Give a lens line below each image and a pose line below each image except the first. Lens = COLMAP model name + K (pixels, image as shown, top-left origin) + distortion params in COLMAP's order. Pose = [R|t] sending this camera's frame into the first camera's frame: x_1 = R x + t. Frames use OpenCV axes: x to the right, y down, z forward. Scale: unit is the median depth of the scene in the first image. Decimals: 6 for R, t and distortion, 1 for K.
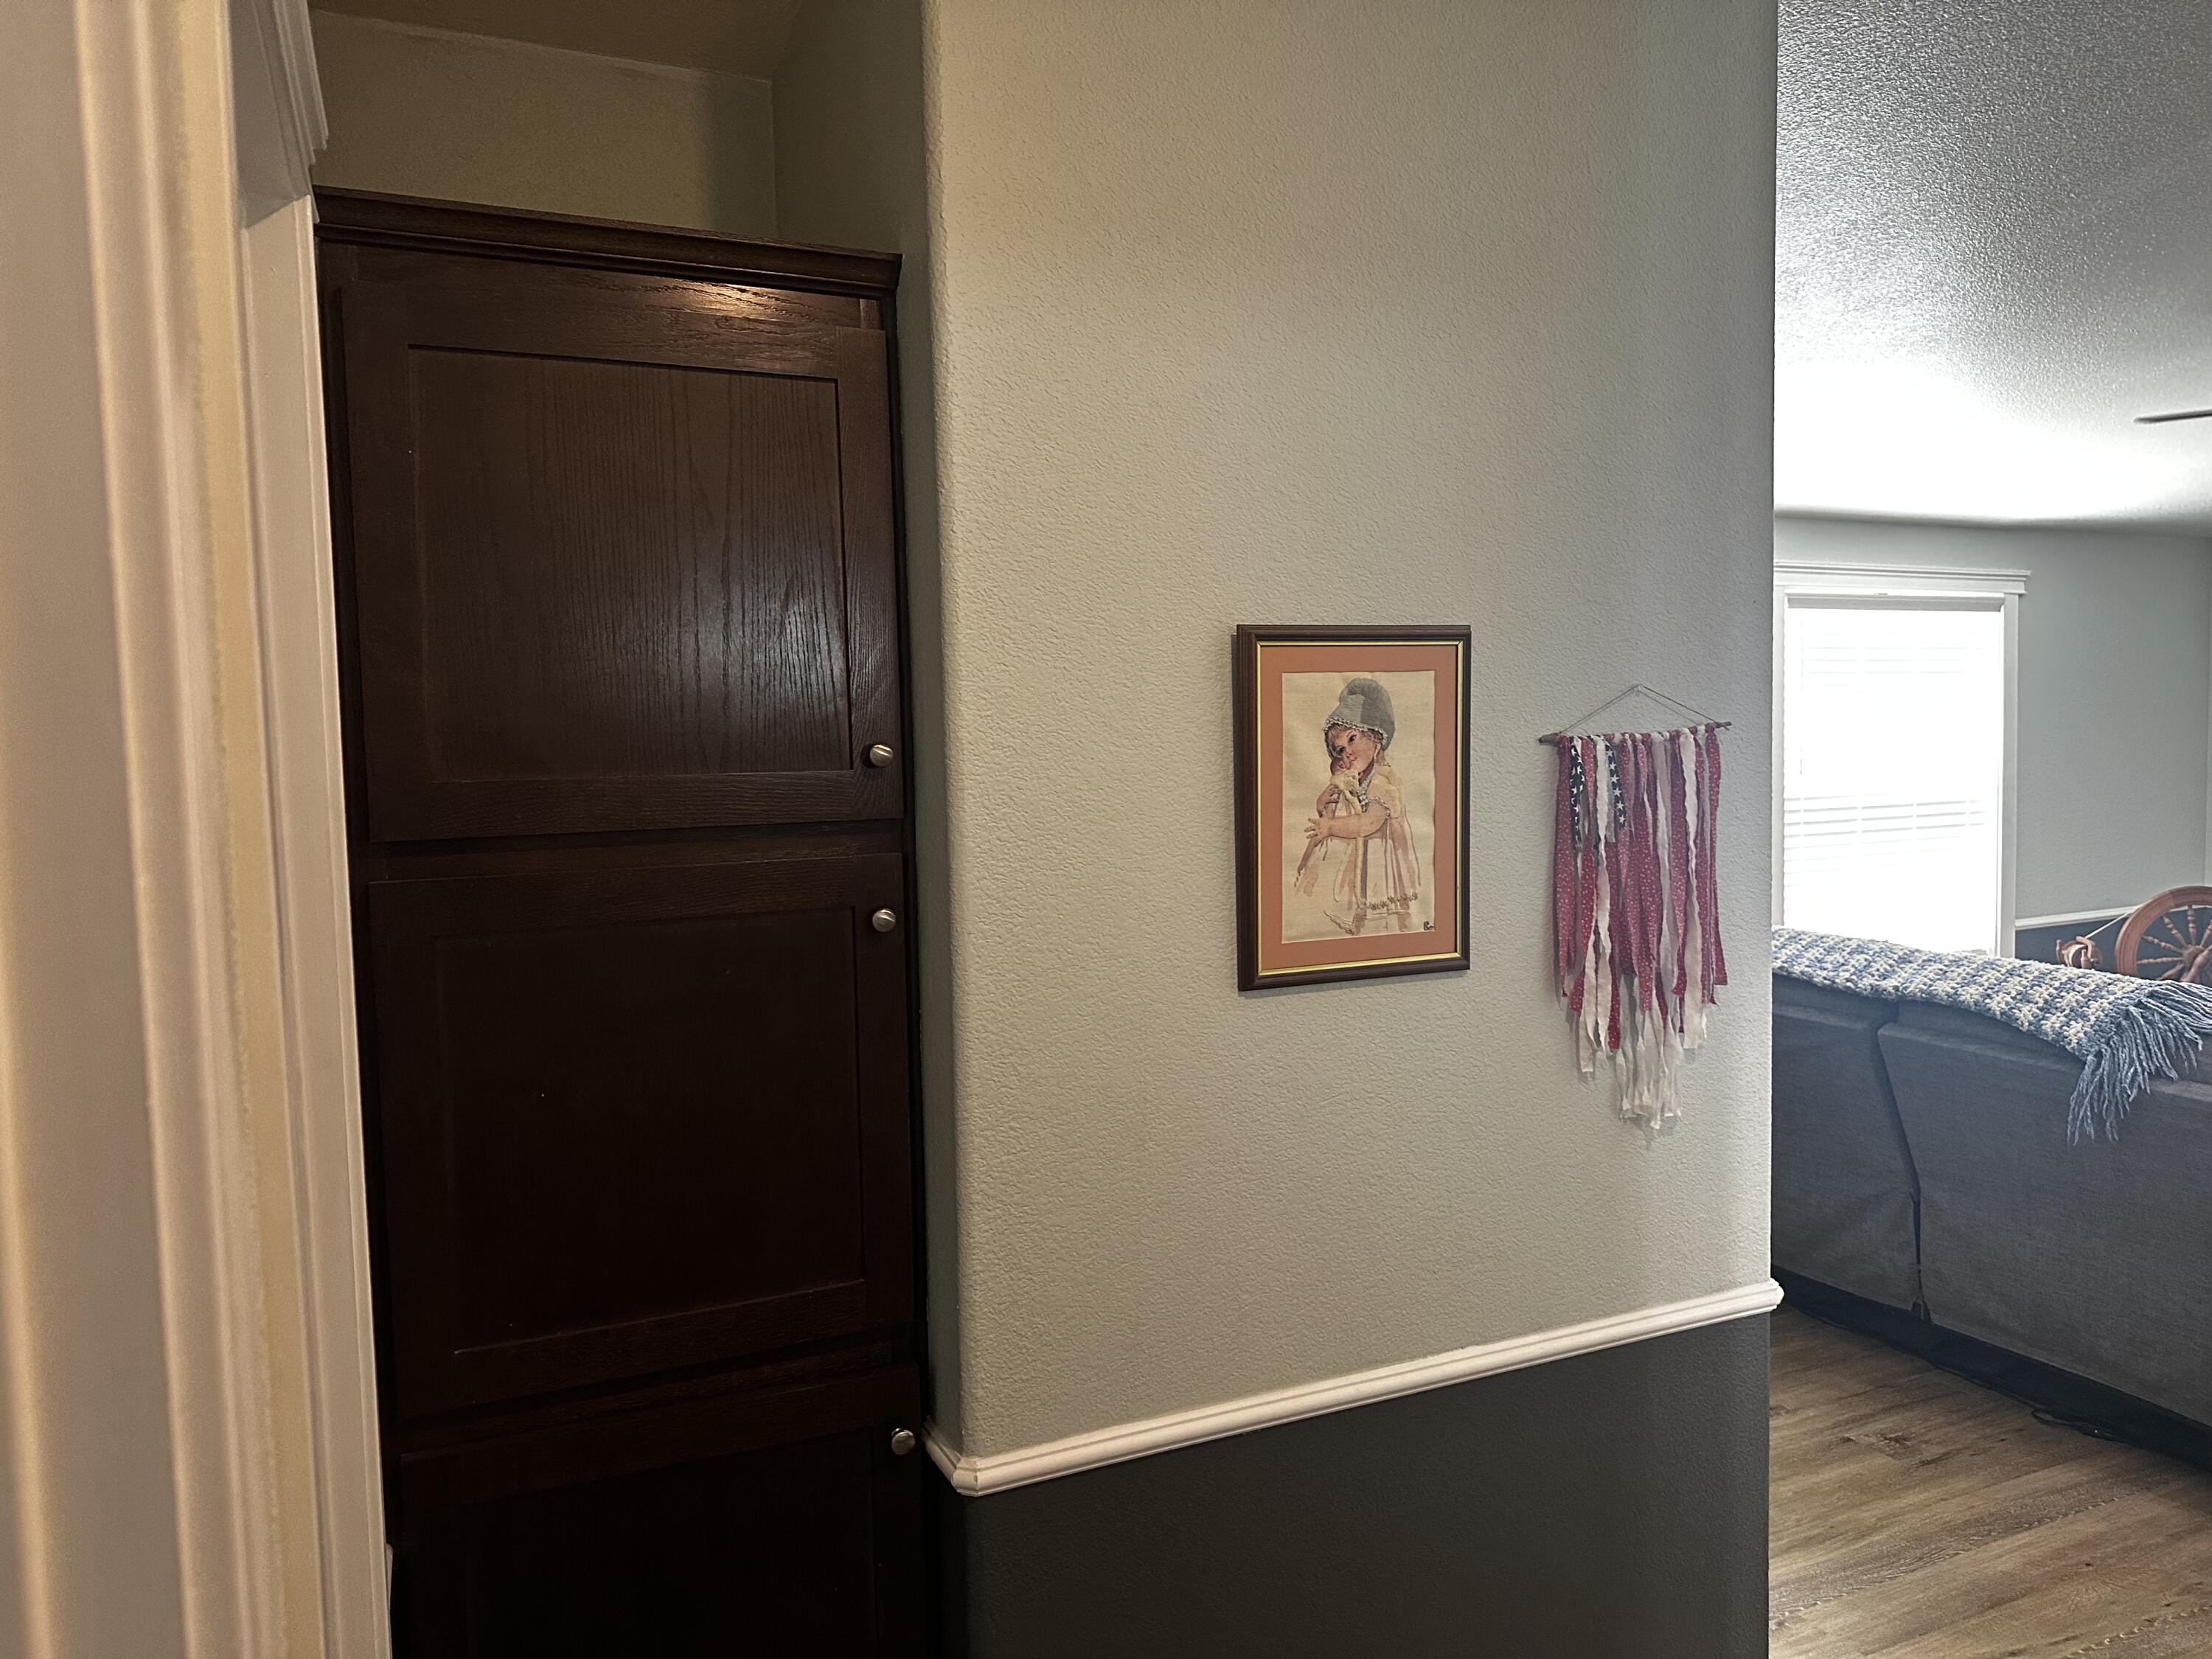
lens RADIAL K [[1560.7, 0, 1106.0], [0, 1560.7, 829.5], [0, 0, 1]] dist [0.003839, -0.005592]
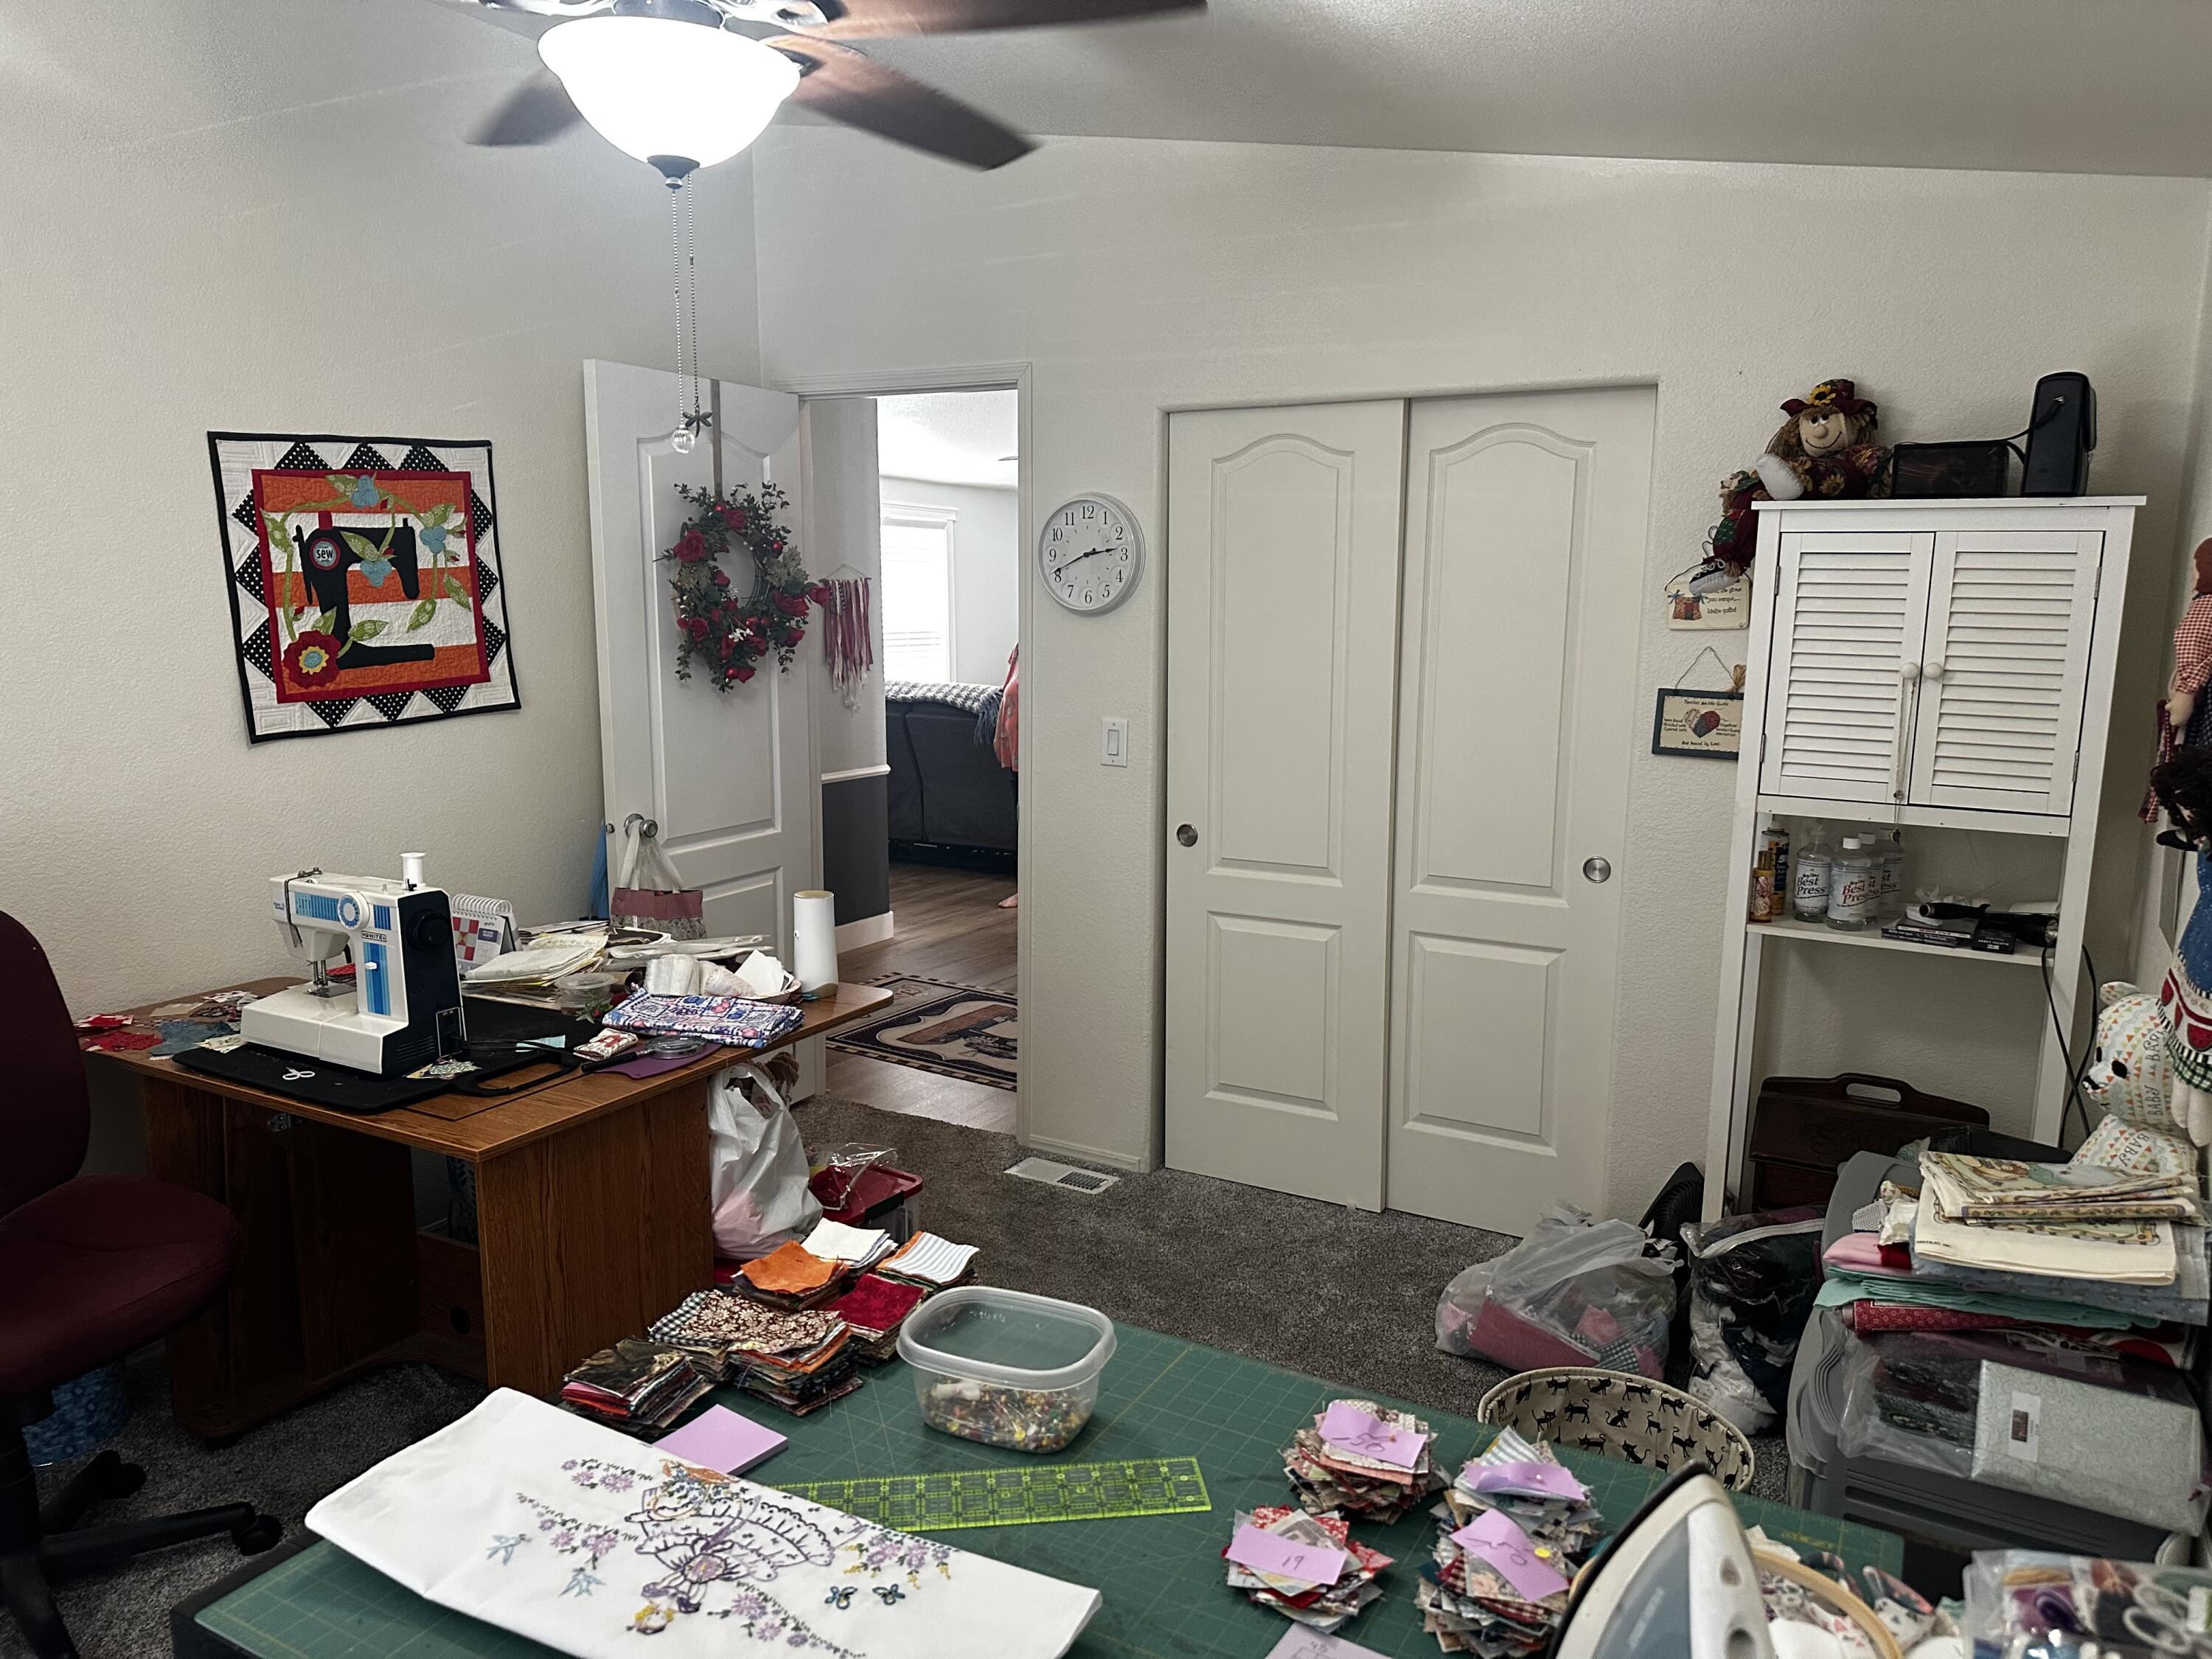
lens RADIAL K [[1560.7, 0, 1106.0], [0, 1560.7, 829.5], [0, 0, 1]] dist [0.003839, -0.005592]
pose [[0.813801, -0.066243, 0.577356, -0.711452], [0.019288, 0.996014, 0.087090, 0.112813], [-0.580823, -0.059738, 0.811835, -1.238839]]
